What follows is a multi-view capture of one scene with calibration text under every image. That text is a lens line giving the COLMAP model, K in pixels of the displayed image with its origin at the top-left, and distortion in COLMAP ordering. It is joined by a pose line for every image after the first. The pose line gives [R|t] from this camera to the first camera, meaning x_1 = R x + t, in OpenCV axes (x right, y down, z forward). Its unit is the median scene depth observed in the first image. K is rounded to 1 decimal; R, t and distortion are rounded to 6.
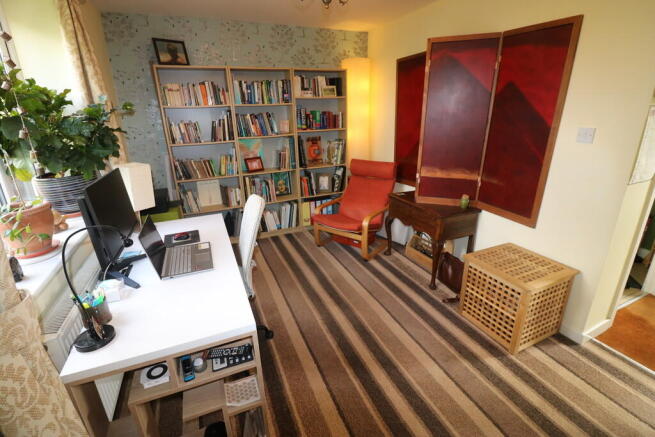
lens RADIAL K [[302.0, 0, 326.2], [0, 302.0, 210.7], [0, 0, 1]] dist [0.004592, -0.015833]
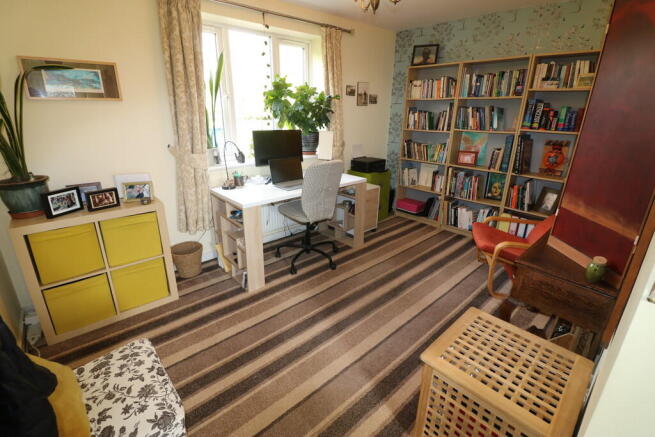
lens RADIAL K [[302.0, 0, 326.2], [0, 302.0, 210.7], [0, 0, 1]] dist [0.004592, -0.015833]
pose [[0.329207, 0.335171, -0.882770, 0.575548], [-0.312785, 0.920810, 0.232969, -0.084312], [0.890948, 0.199422, 0.407974, 0.224009]]
